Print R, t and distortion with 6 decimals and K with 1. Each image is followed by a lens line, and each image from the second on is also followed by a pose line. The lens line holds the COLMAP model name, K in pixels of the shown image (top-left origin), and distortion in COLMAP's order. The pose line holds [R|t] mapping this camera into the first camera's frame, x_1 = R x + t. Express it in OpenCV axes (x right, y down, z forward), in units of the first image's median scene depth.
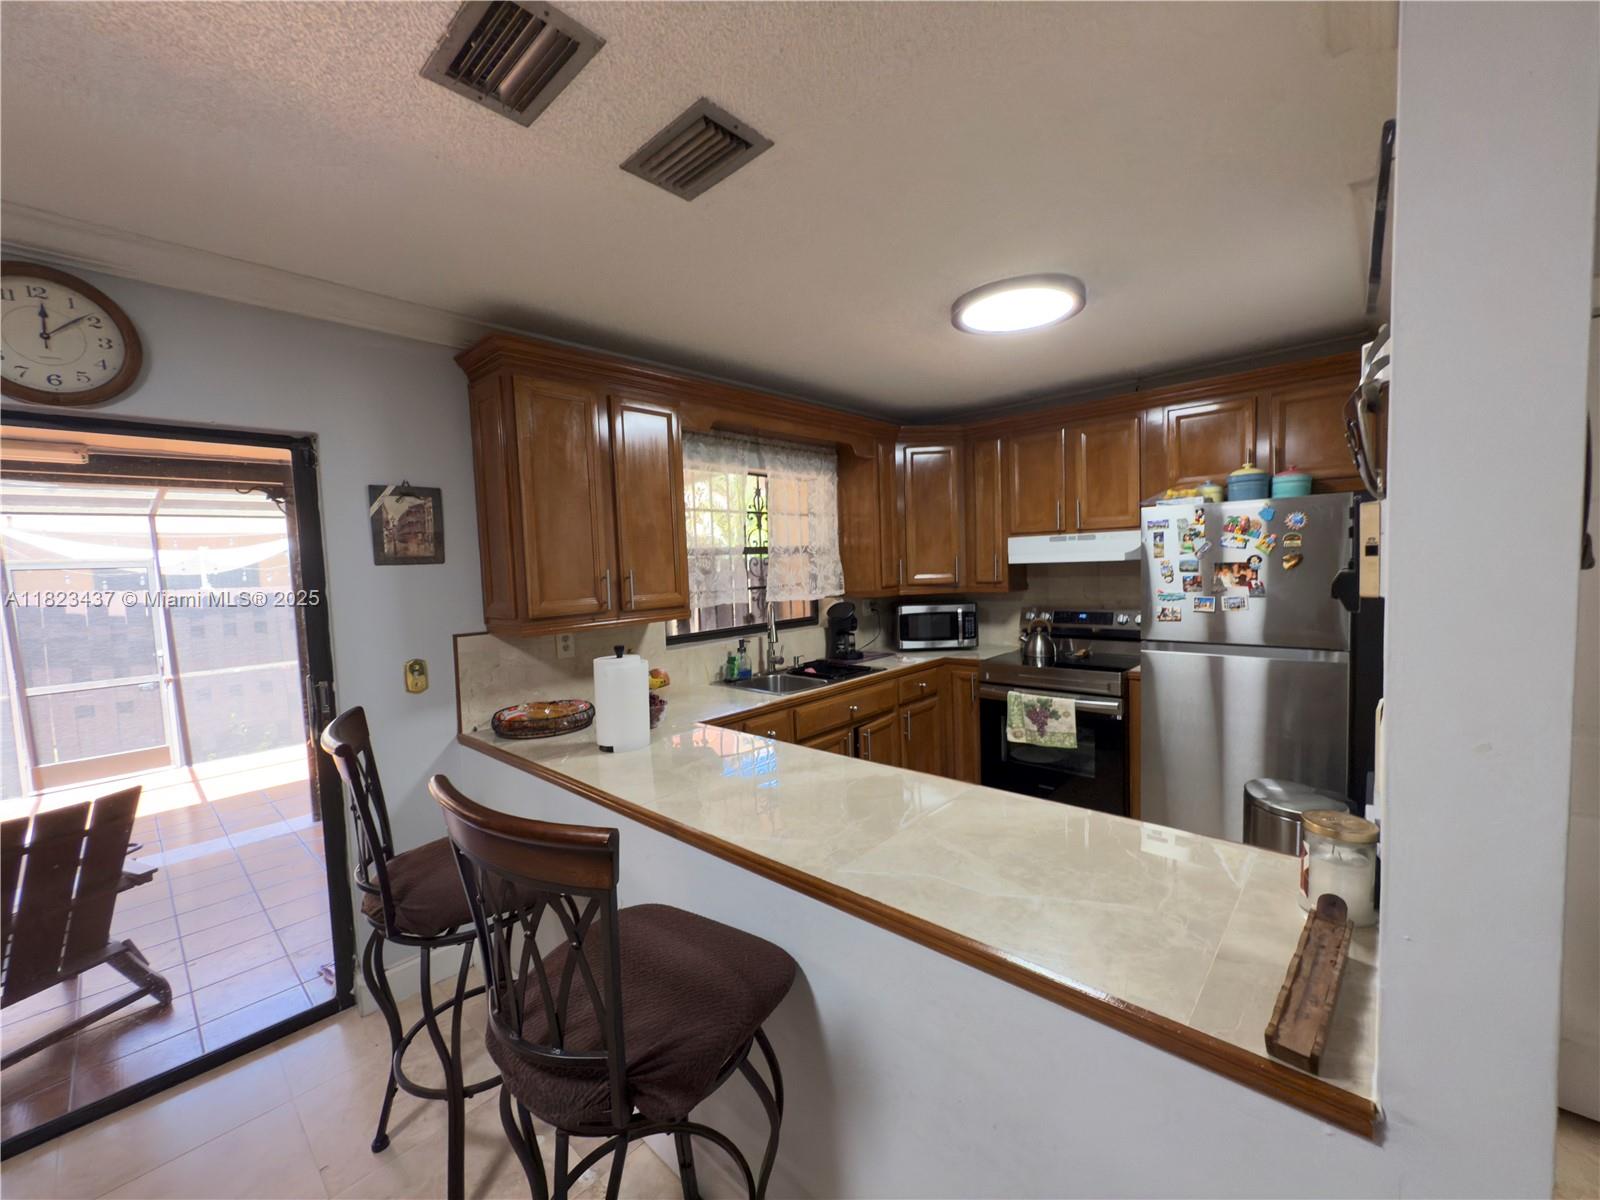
lens RADIAL K [[639.3, 0, 800.8], [0, 639.3, 605.4], [0, 0, 1]] dist [-0.002225, -0.000205]
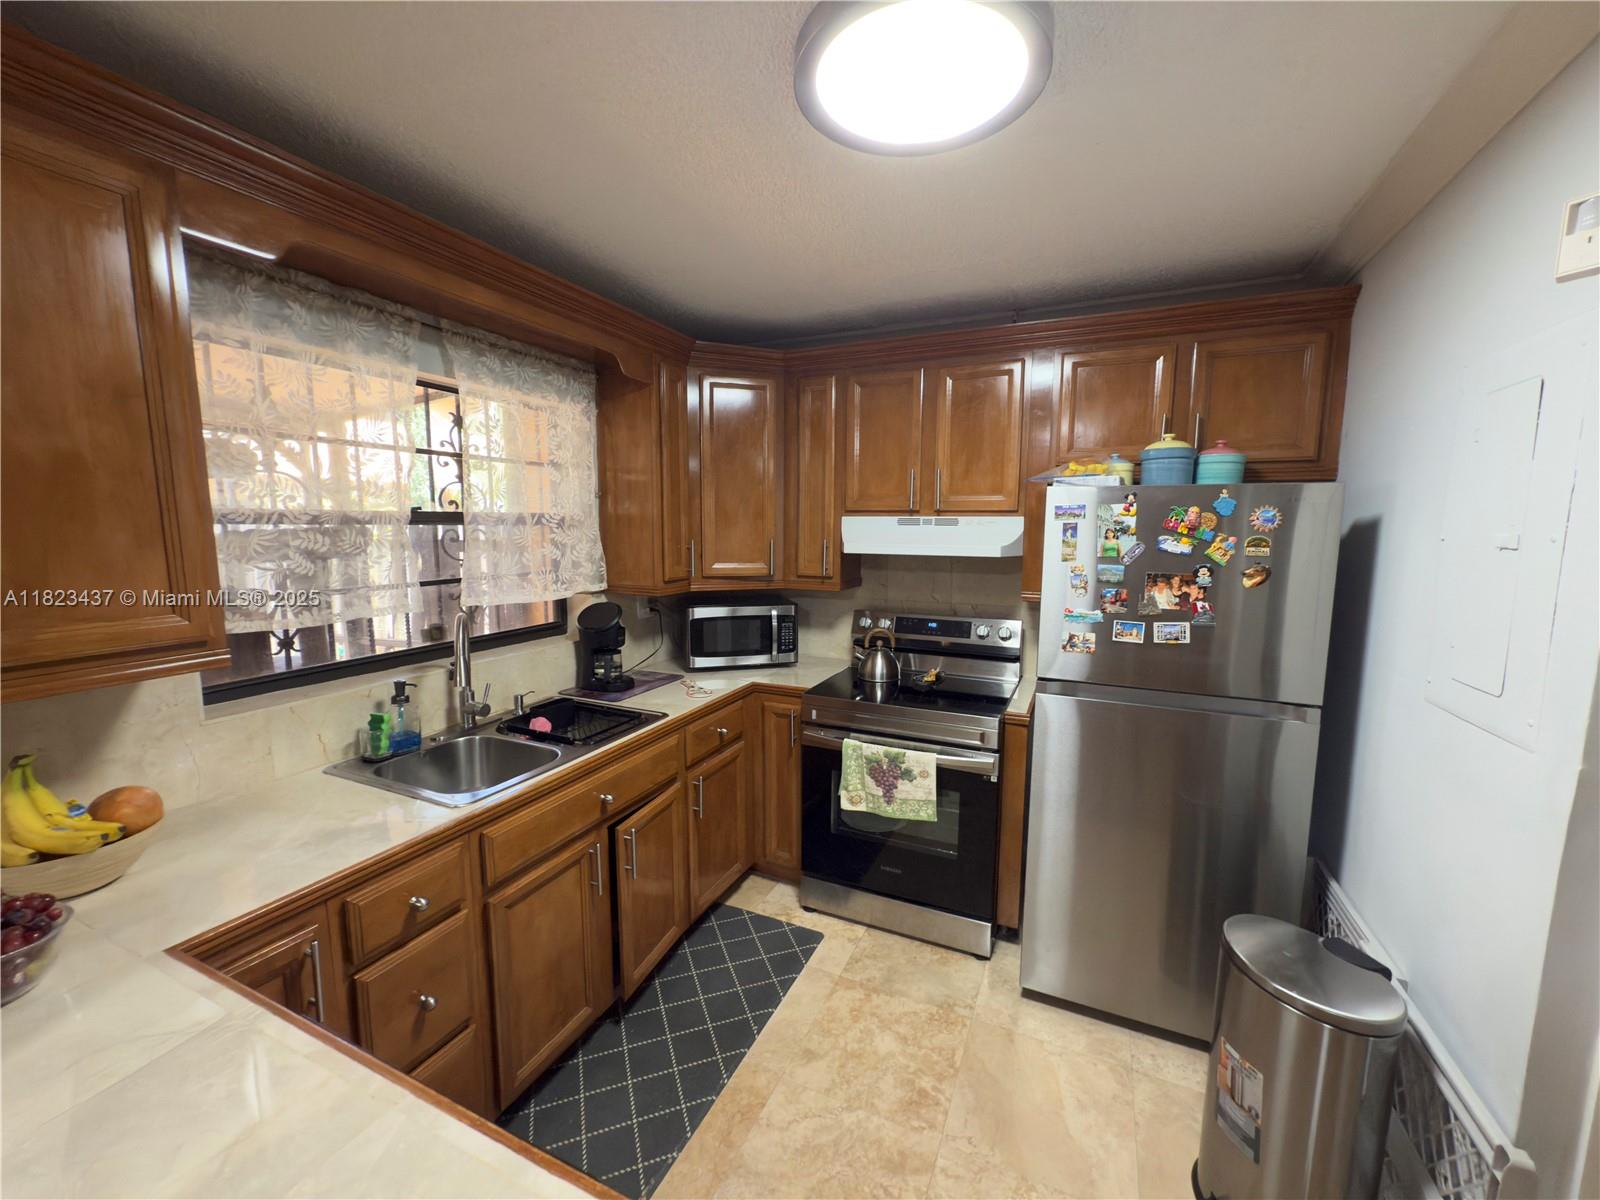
lens RADIAL K [[639.3, 0, 803.6], [0, 639.3, 601.4], [0, 0, 1]] dist [-0.002225, -0.000205]
pose [[0.950047, 0.005608, 0.312056, 0.061540], [-0.020983, 0.998724, 0.045935, -0.044684], [-0.311400, -0.050188, 0.948953, 0.343549]]
